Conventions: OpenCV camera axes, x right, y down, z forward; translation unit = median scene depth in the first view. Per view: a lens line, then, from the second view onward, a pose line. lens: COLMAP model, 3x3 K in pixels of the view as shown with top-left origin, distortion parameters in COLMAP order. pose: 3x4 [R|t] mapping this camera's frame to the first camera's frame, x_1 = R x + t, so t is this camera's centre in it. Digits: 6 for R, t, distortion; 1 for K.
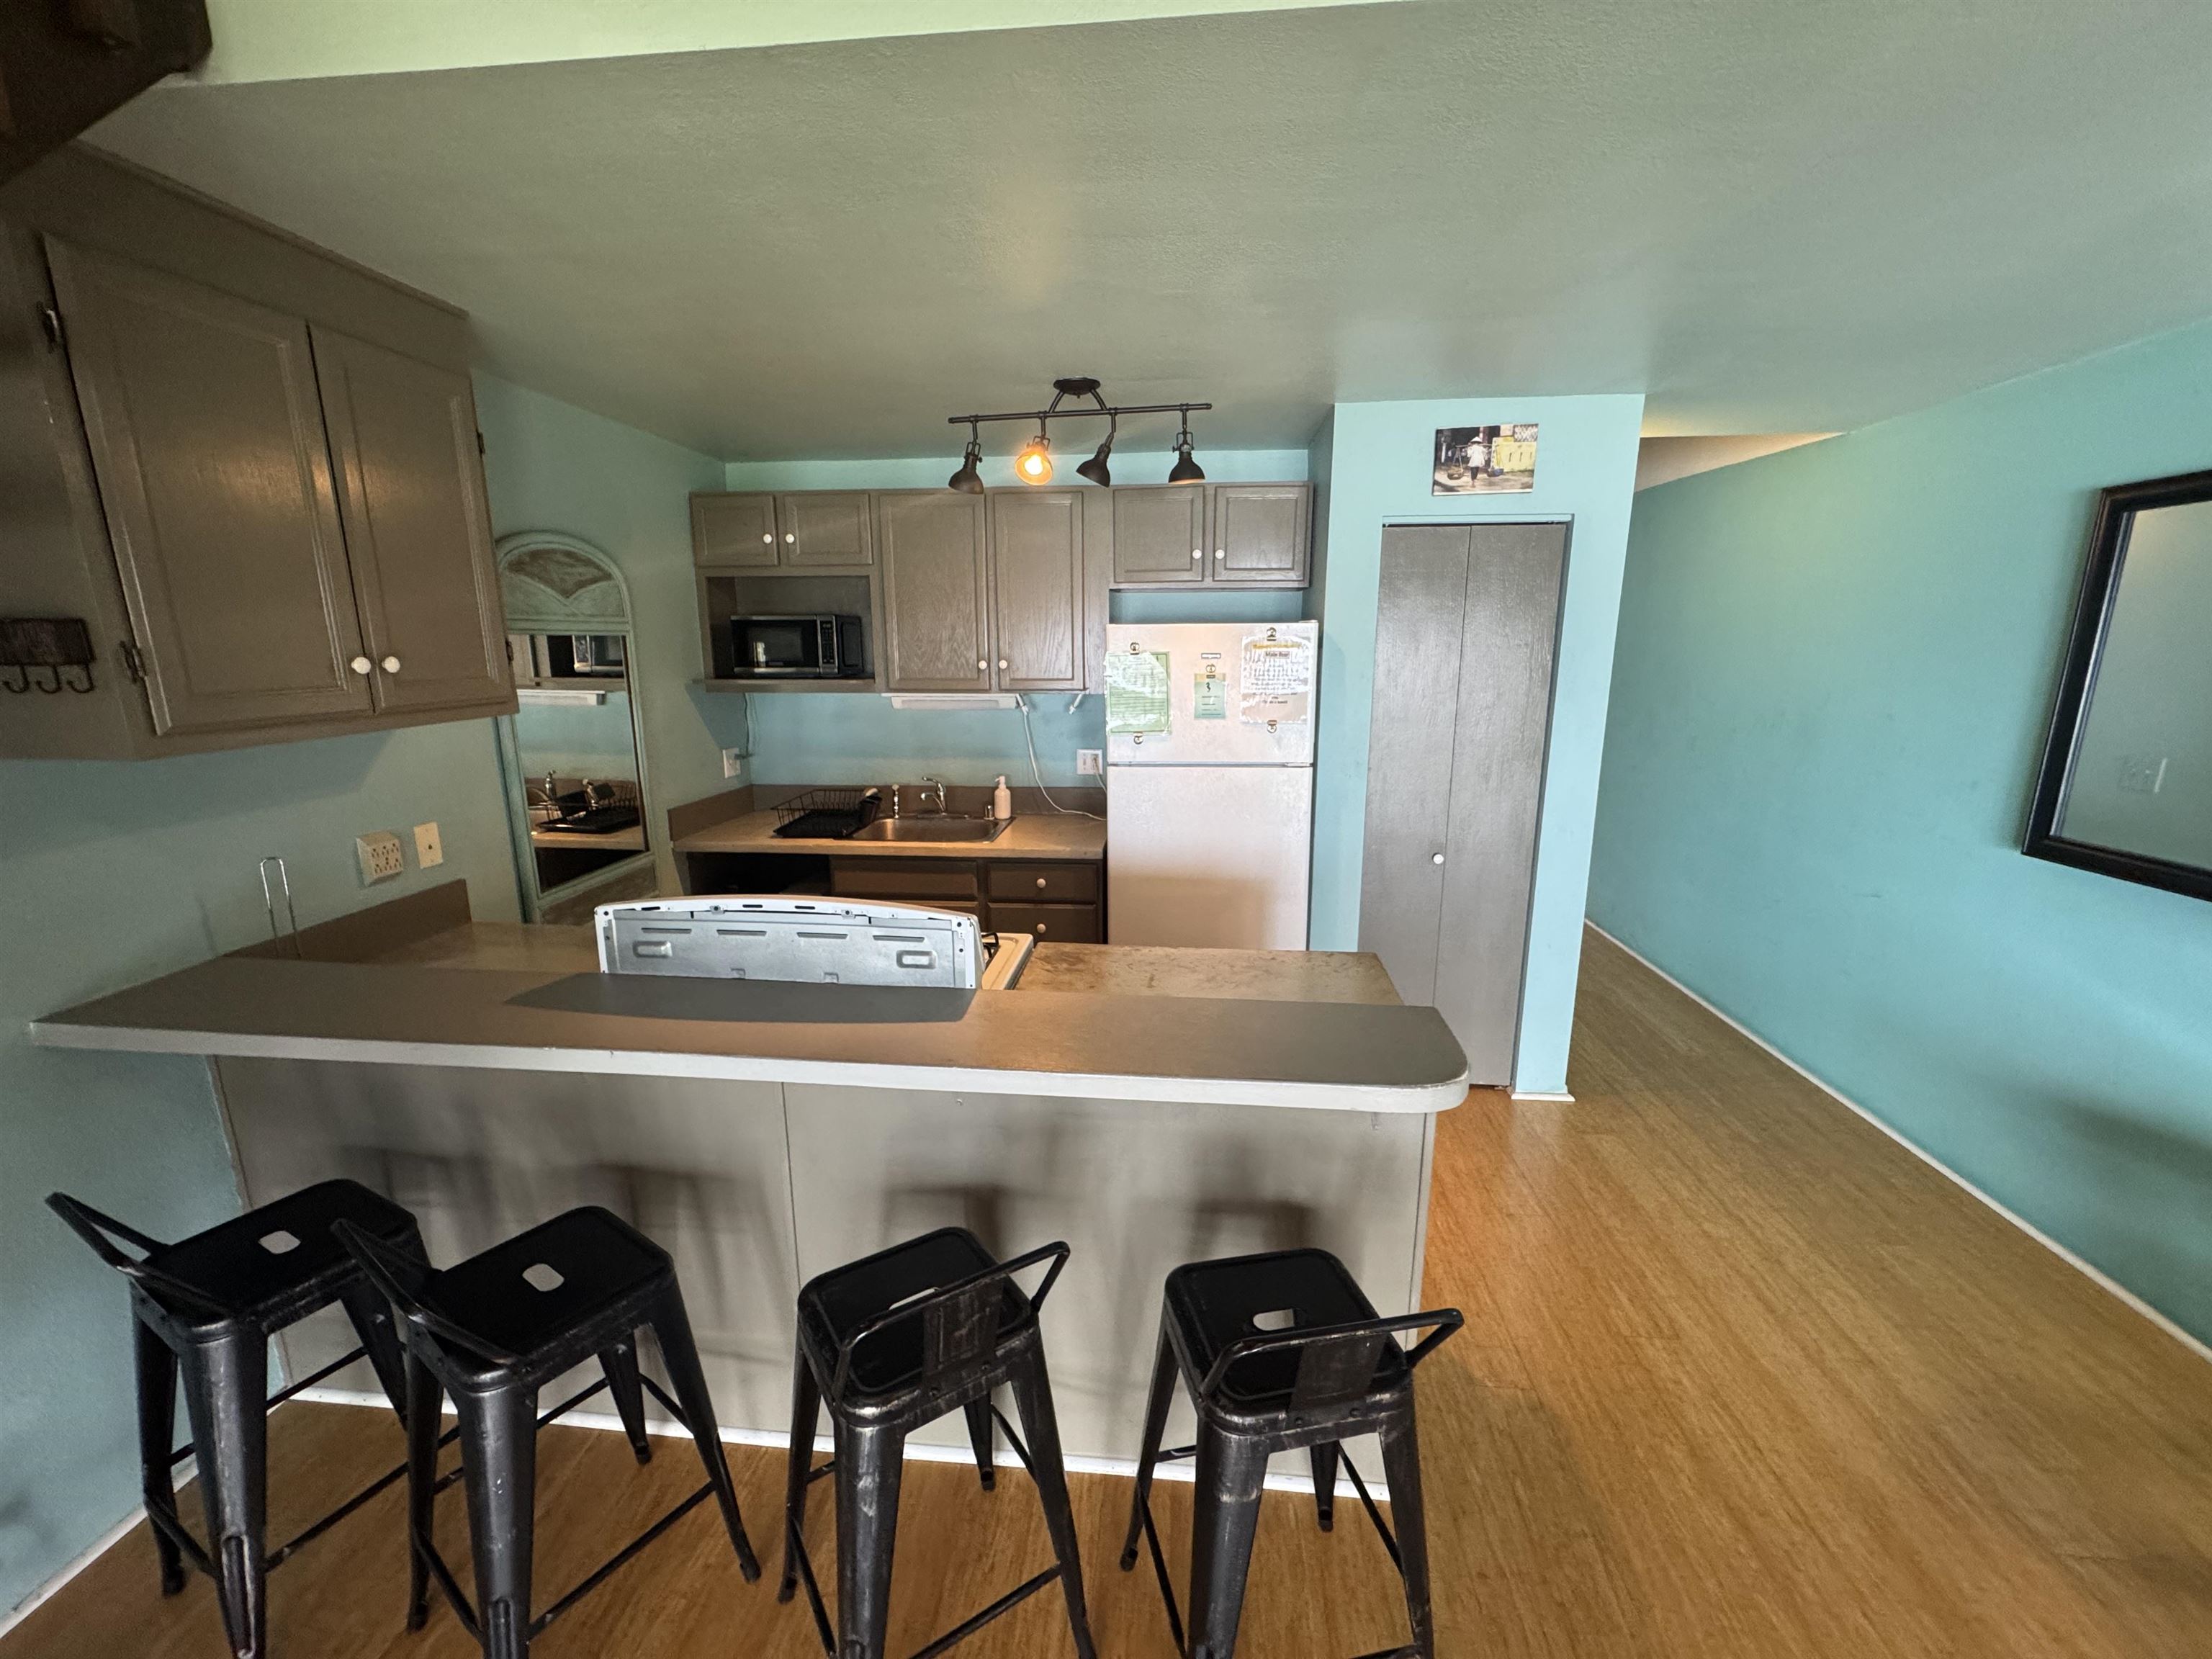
lens RADIAL K [[885.3, 0, 1104.5], [0, 885.3, 831.5], [0, 0, 1]] dist [-0.000136, -0.000143]
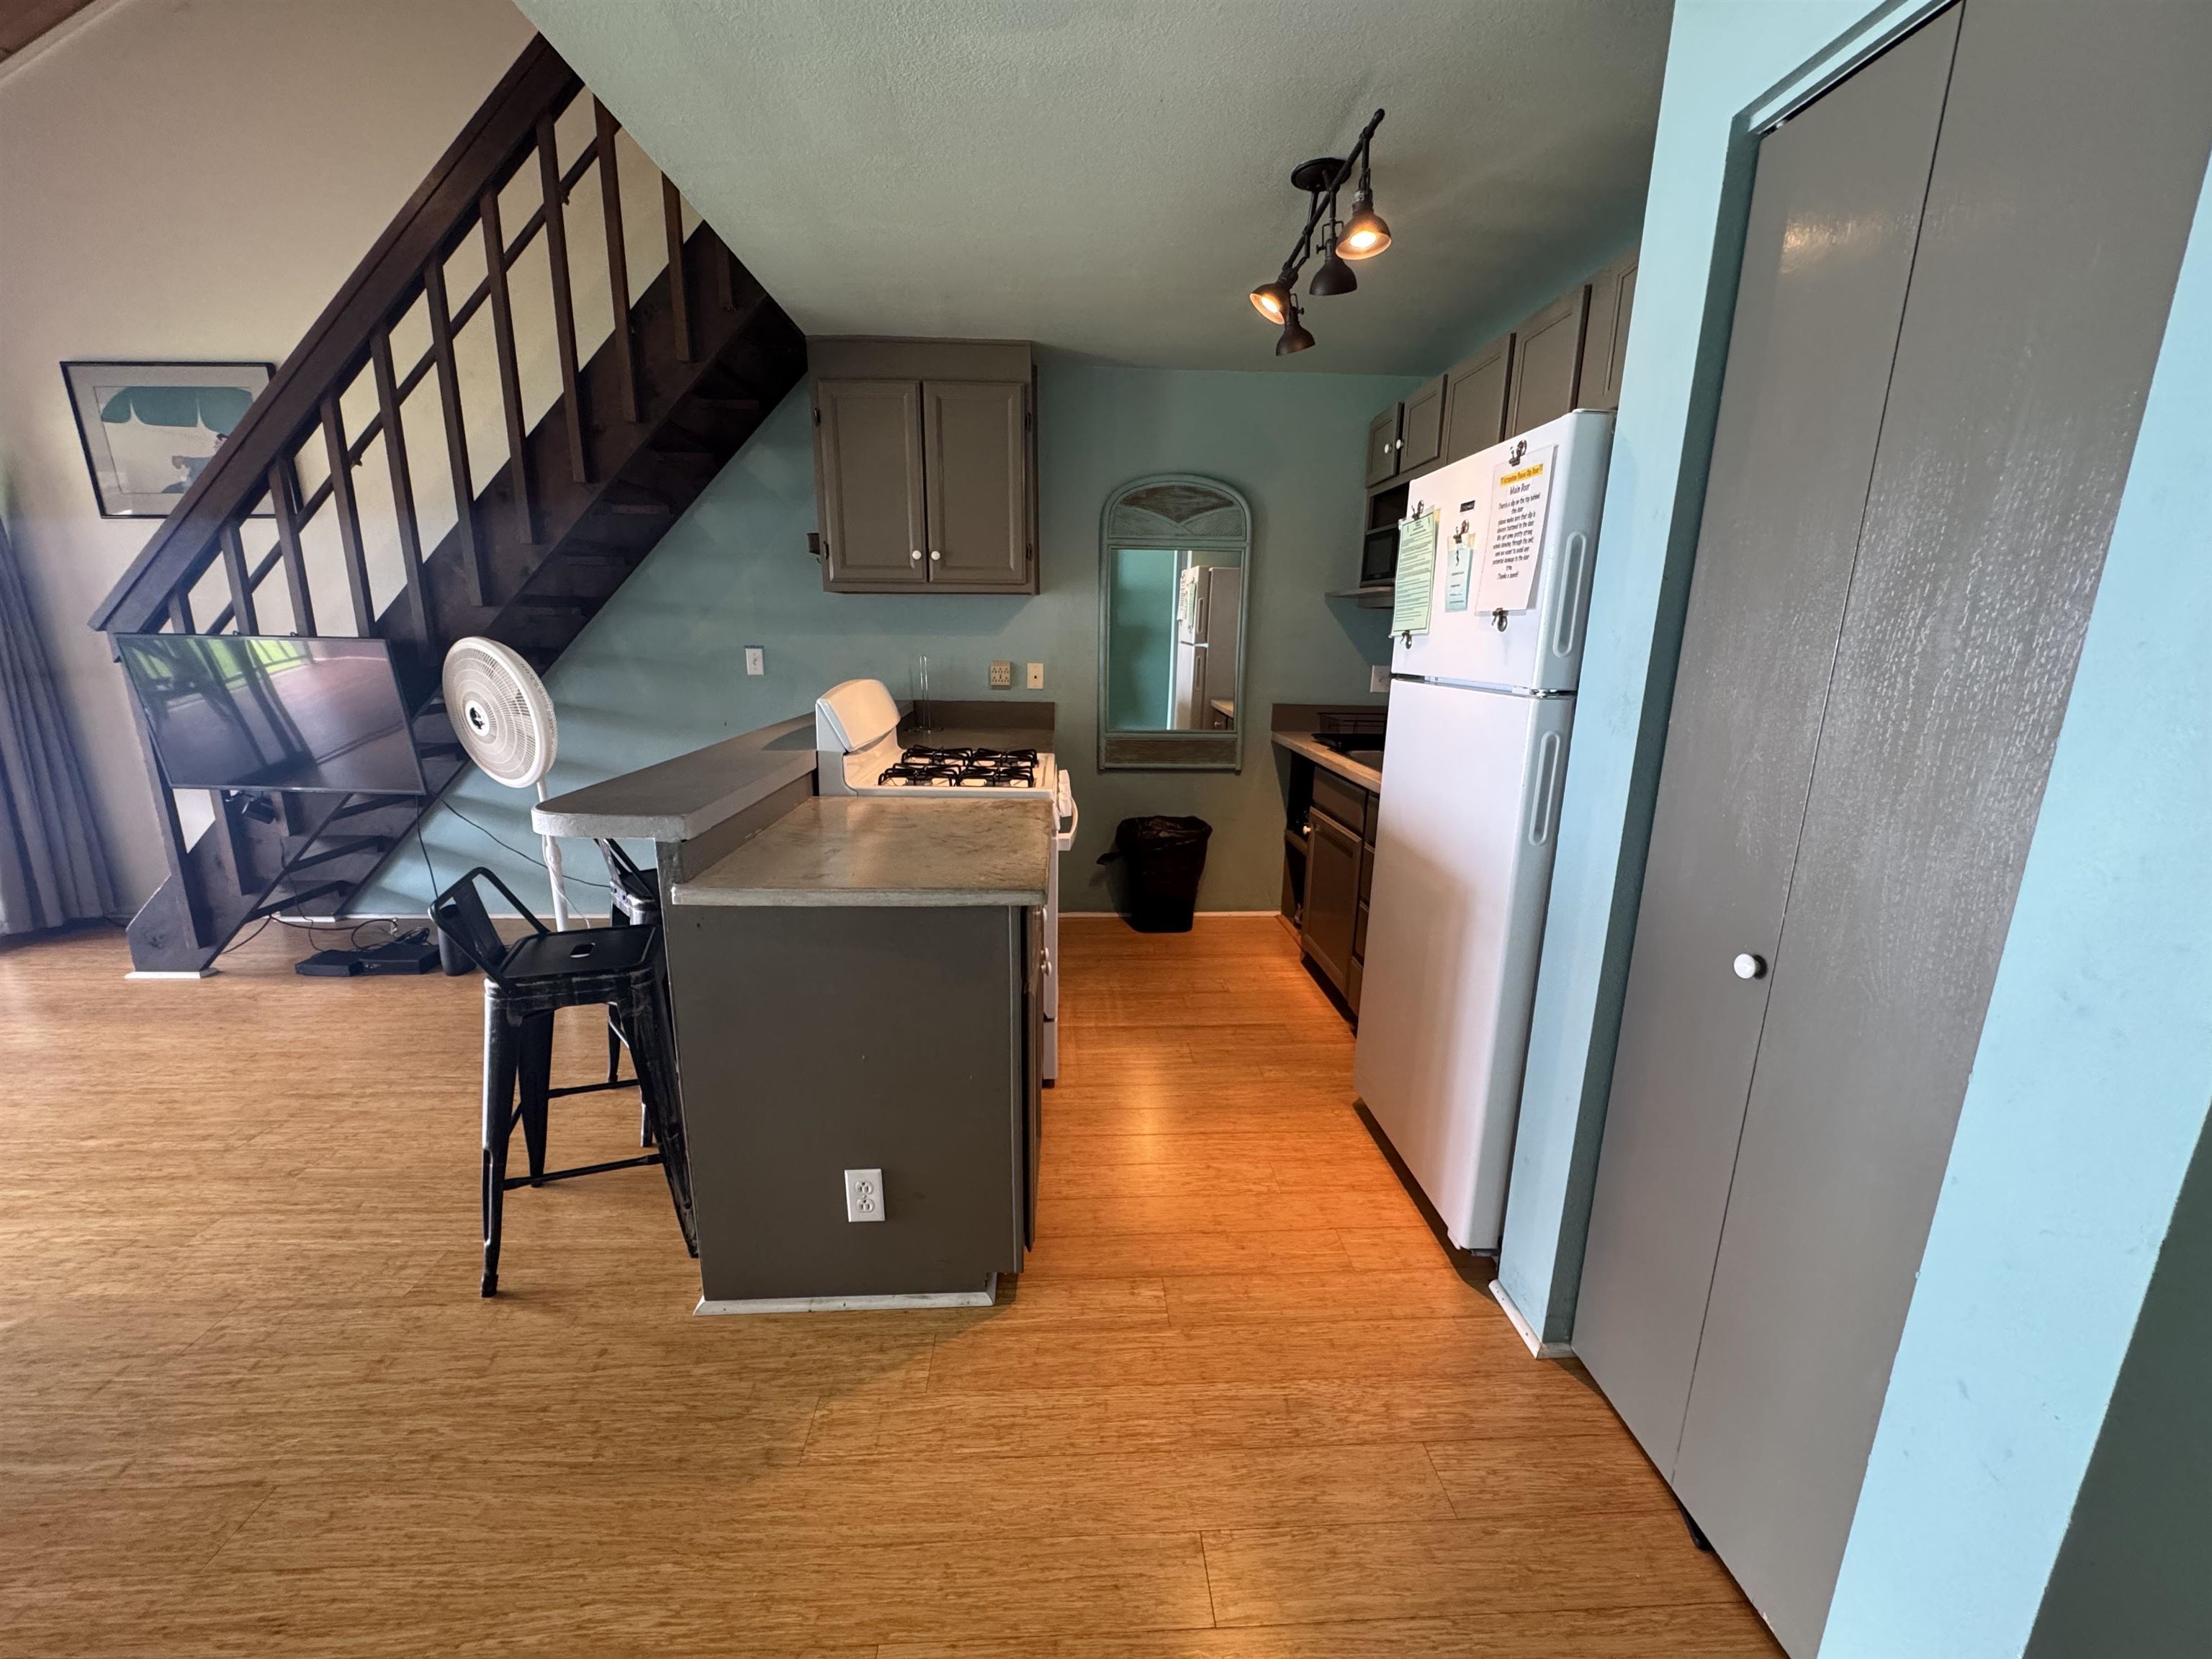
lens RADIAL K [[885.3, 0, 1104.5], [0, 885.3, 831.5], [0, 0, 1]] dist [-0.000136, -0.000143]
pose [[0.149056, 0.225223, -0.962838, 0.684282], [-0.224472, 0.956002, 0.188874, -0.035683], [0.963013, 0.187977, 0.193054, 0.622288]]
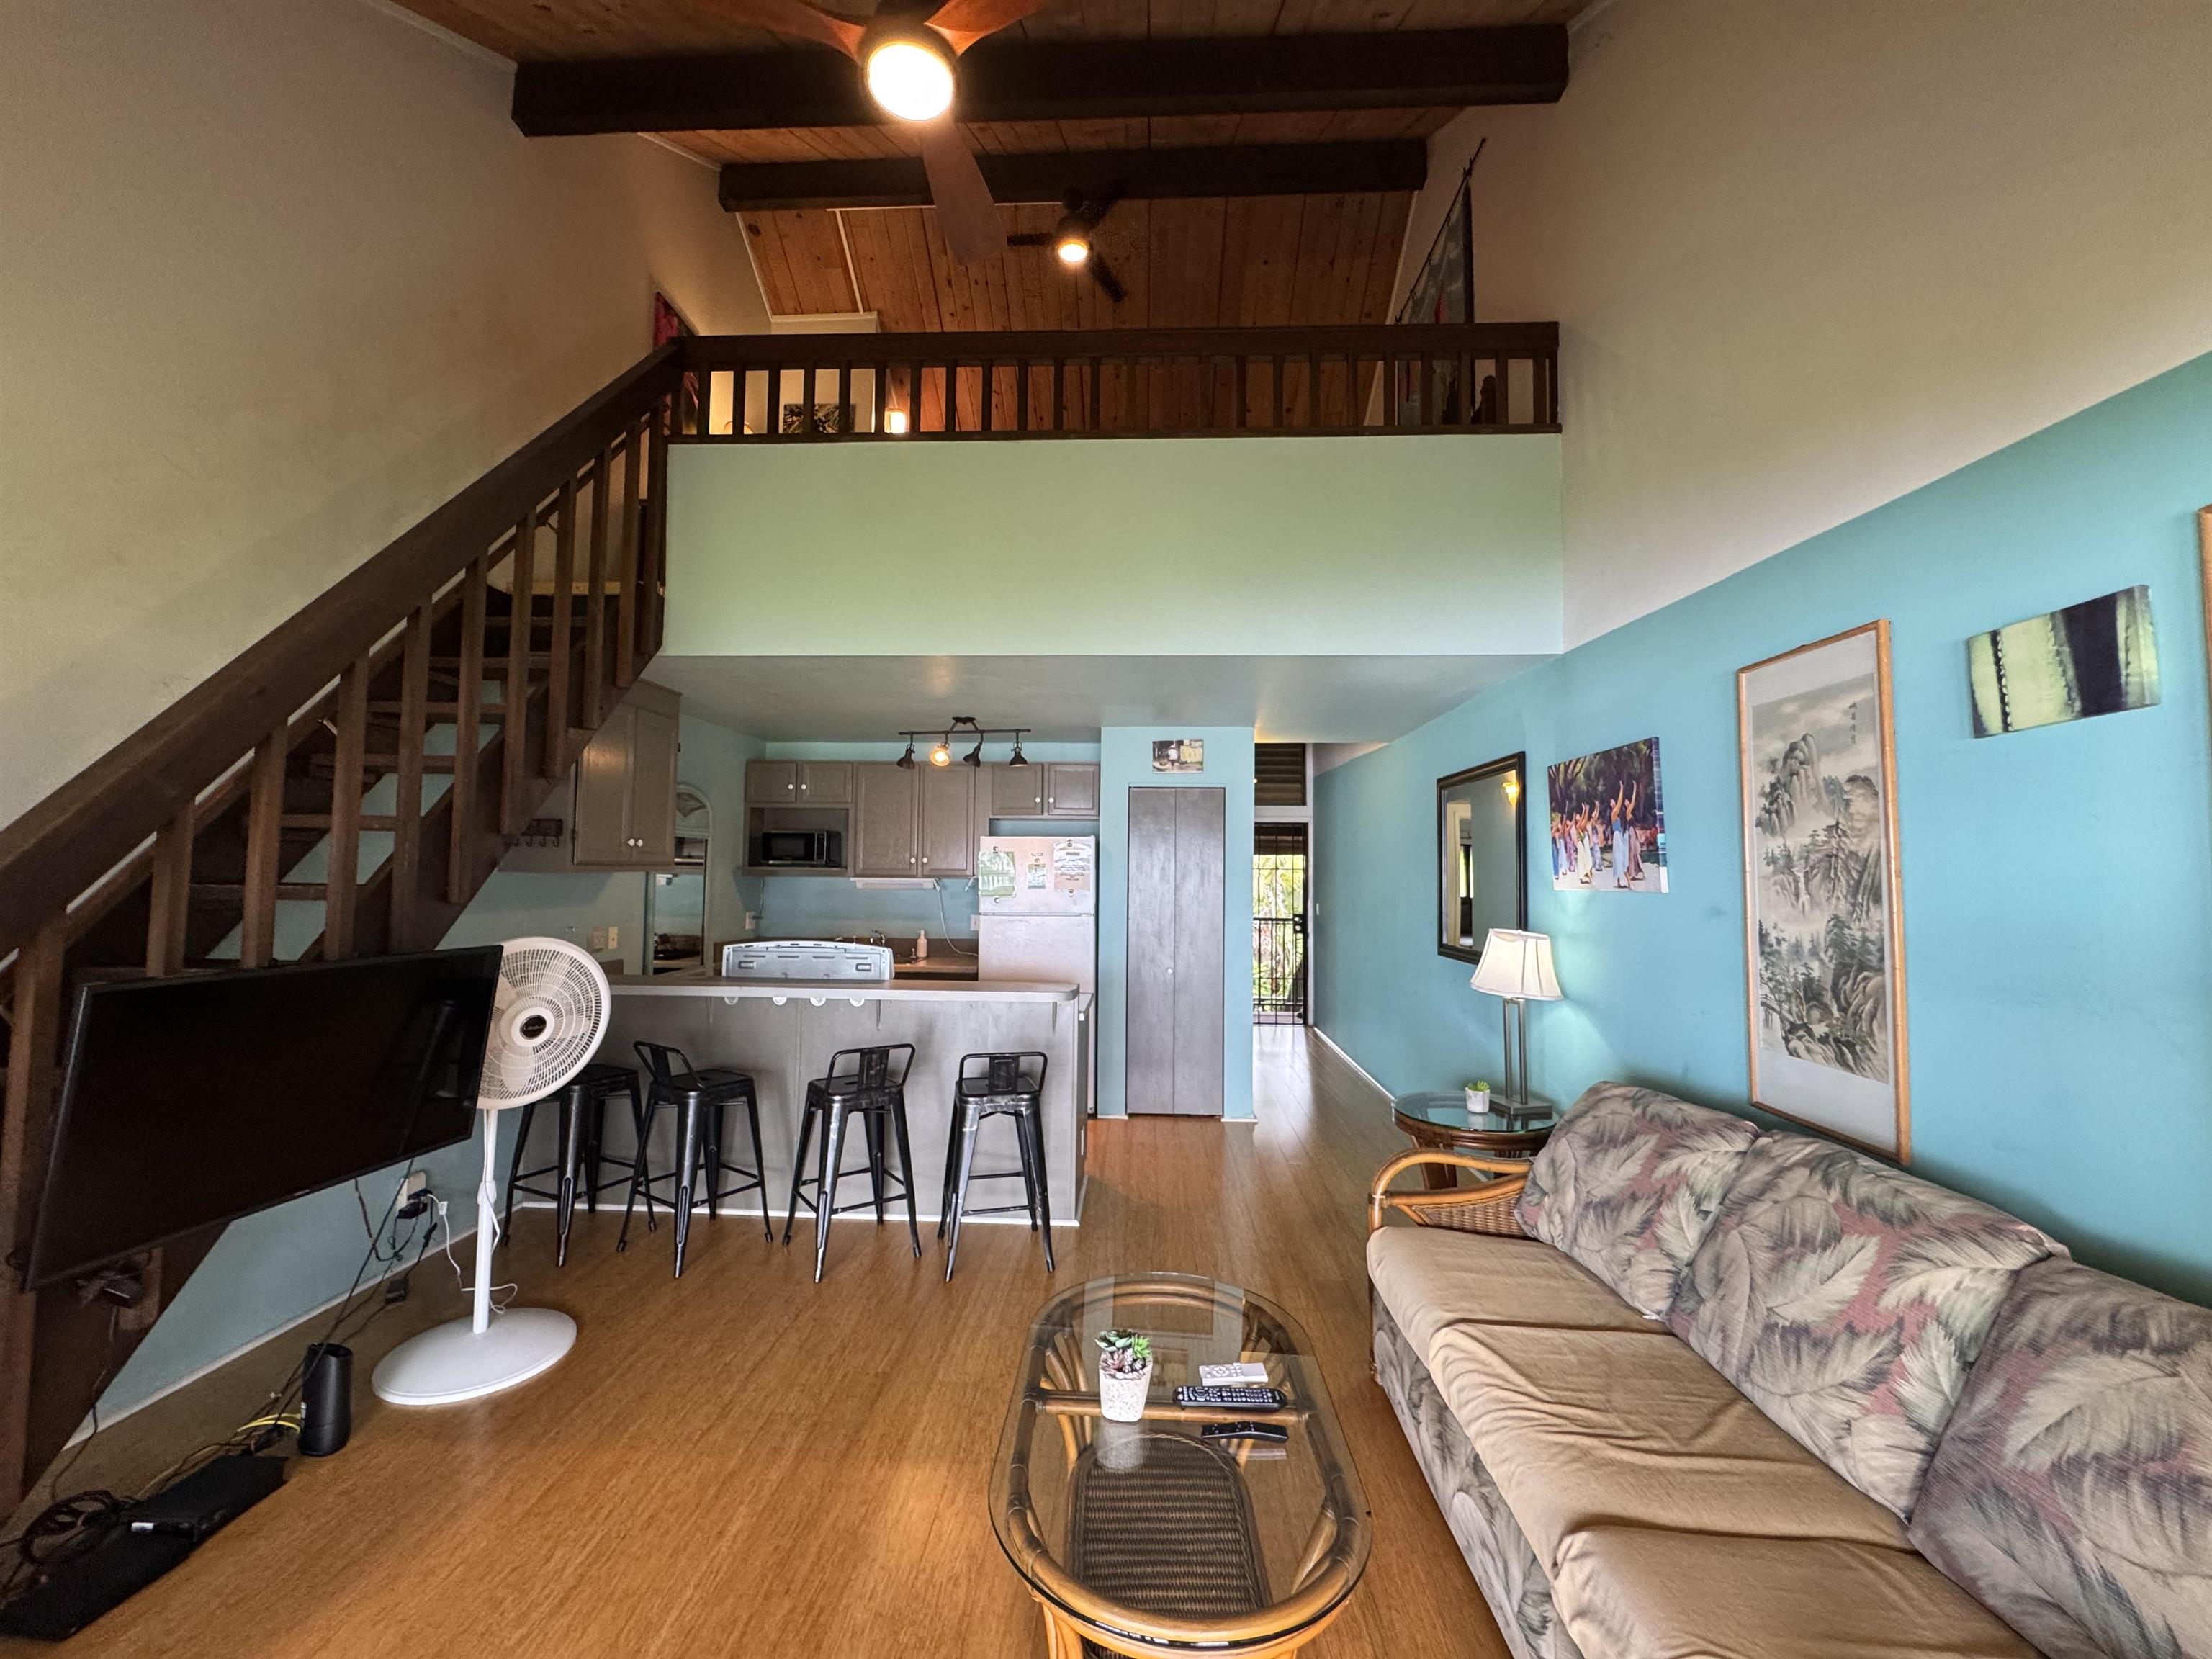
lens RADIAL K [[885.3, 0, 1104.5], [0, 885.3, 831.5], [0, 0, 1]] dist [-0.000136, -0.000143]
pose [[0.998674, 0.015134, 0.049200, 0.156033], [-0.002017, 0.966575, -0.256375, 0.206913], [-0.051435, 0.255936, 0.965324, -0.719303]]
